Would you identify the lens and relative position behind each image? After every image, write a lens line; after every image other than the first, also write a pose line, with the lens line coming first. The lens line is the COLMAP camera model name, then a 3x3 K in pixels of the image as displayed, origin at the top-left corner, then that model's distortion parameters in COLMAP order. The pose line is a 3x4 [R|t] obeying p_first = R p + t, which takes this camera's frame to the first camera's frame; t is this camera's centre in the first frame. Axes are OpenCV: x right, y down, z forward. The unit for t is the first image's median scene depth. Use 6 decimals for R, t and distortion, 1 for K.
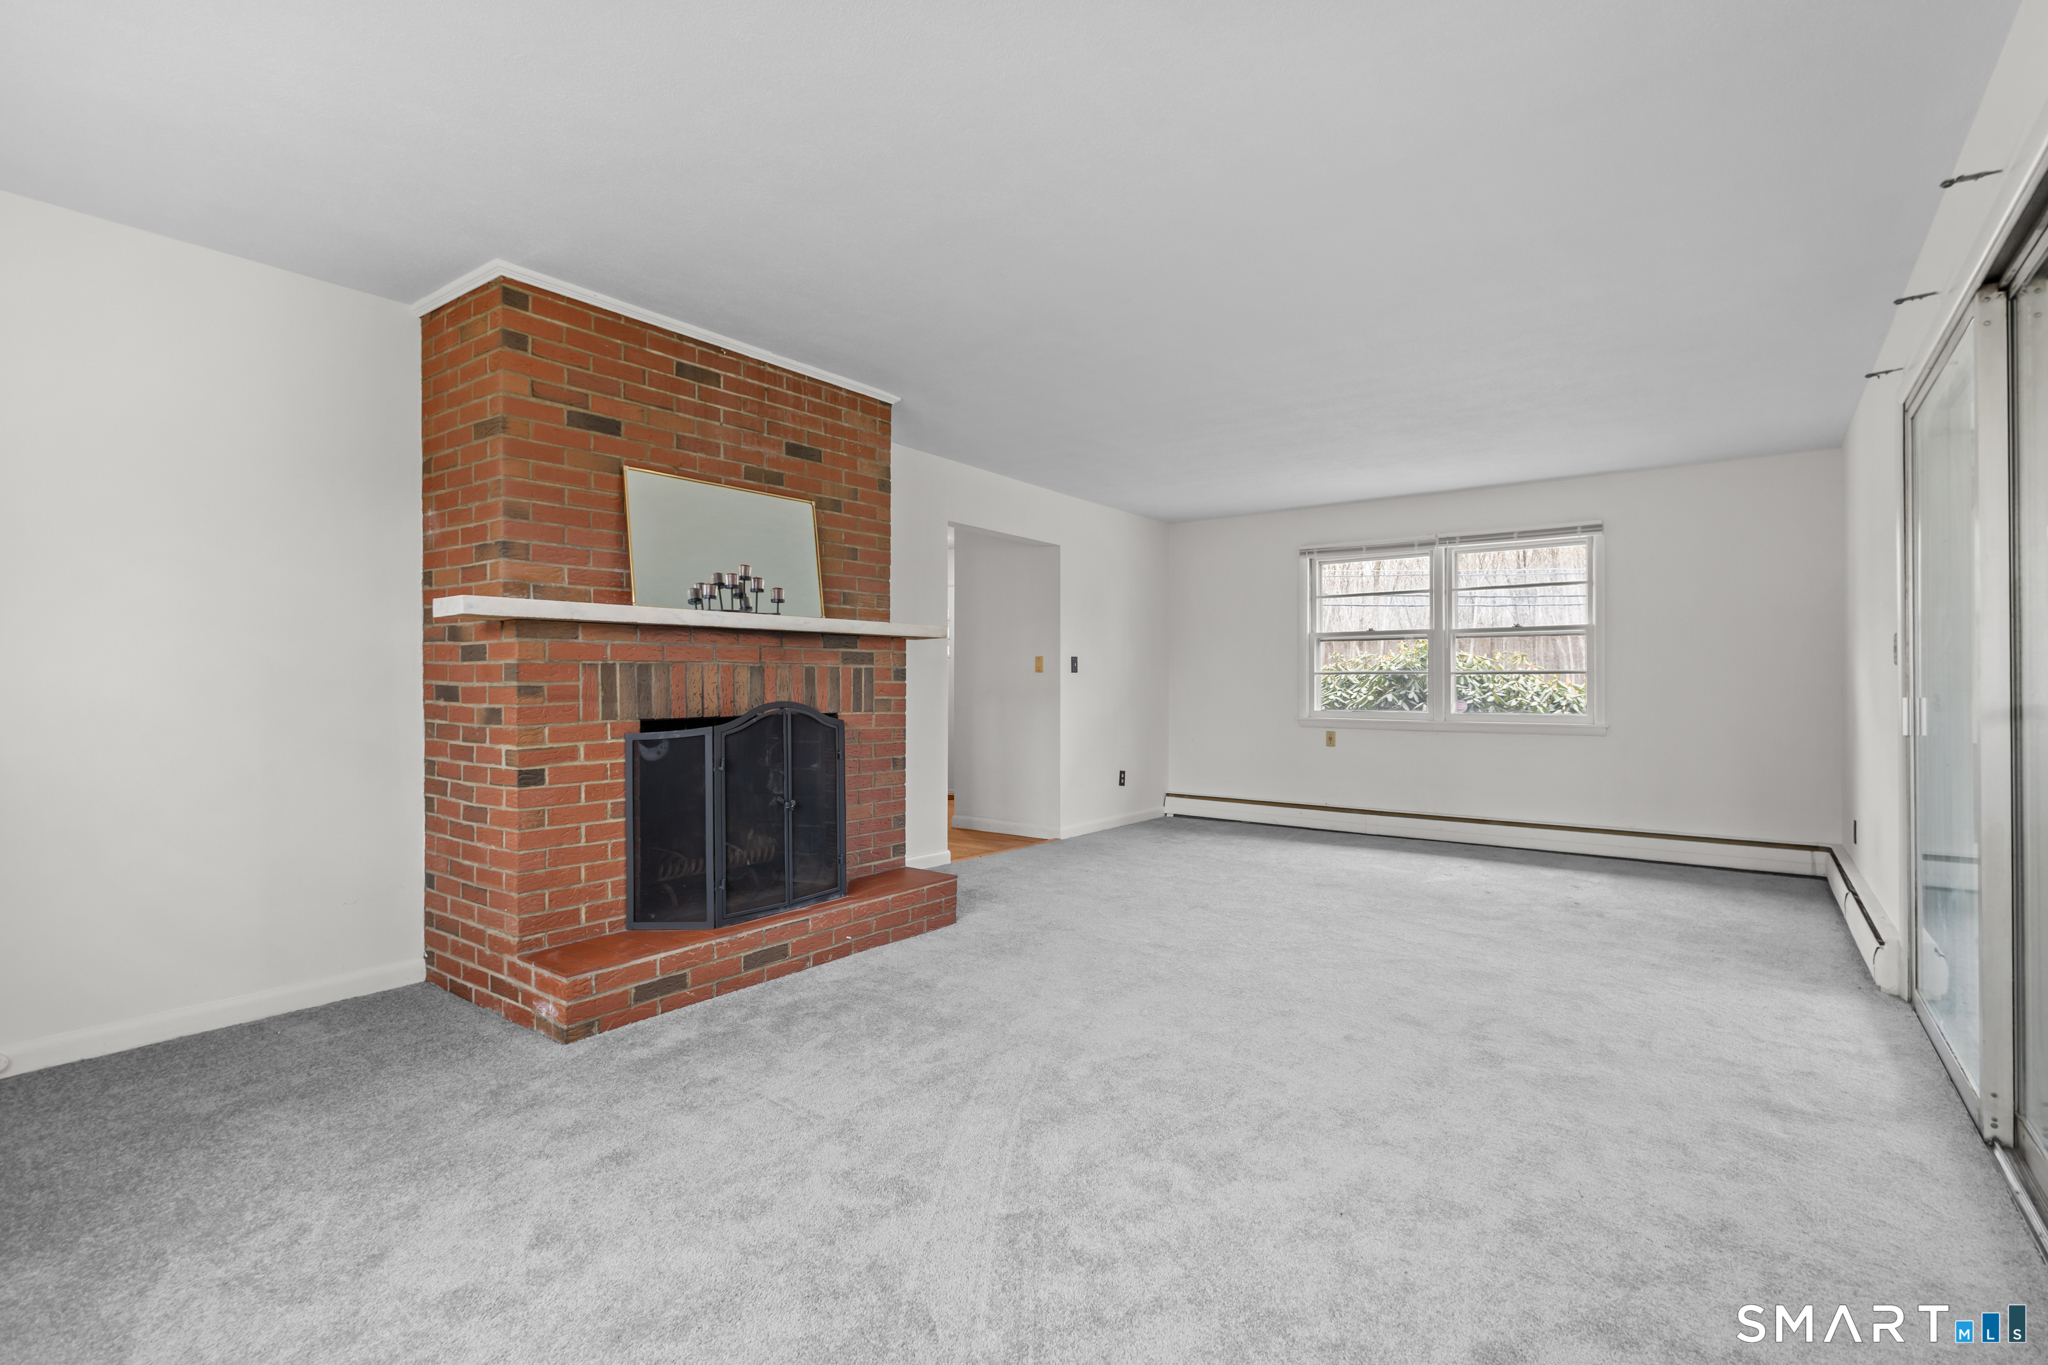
lens RADIAL K [[946.1, 0, 1030.6], [0, 946.1, 666.8], [0, 0, 1]] dist [0.006305, -0.000226]
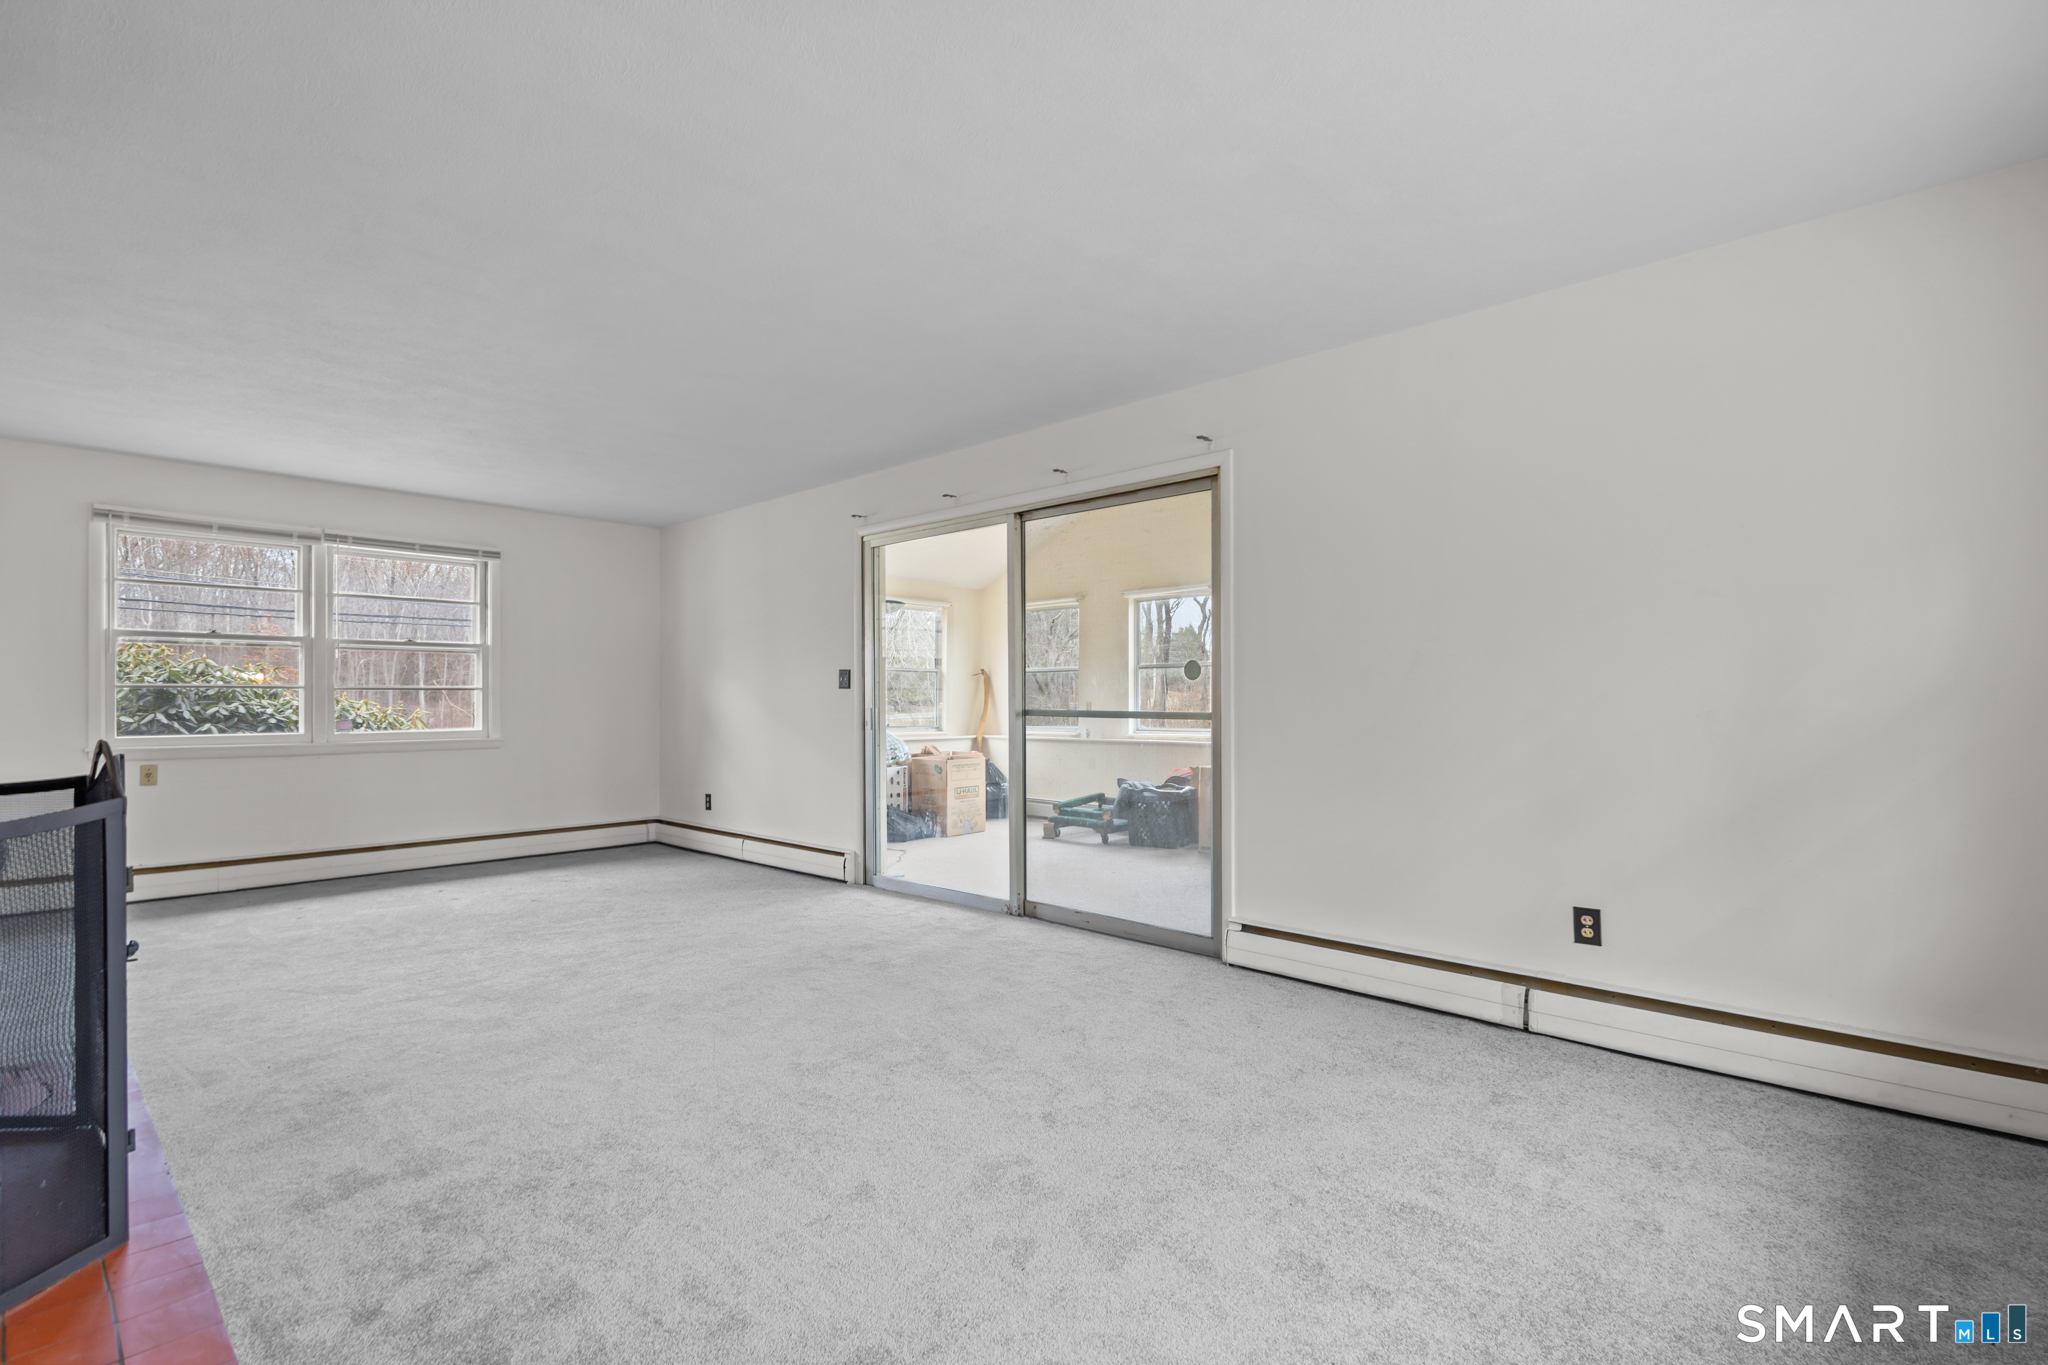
lens RADIAL K [[946.1, 0, 1030.6], [0, 946.1, 666.8], [0, 0, 1]] dist [0.006305, -0.000226]
pose [[0.098107, 0.032923, 0.994631, -0.408479], [-0.016726, 0.999366, -0.031430, 0.004182], [-0.995035, -0.013553, 0.098595, 0.287724]]
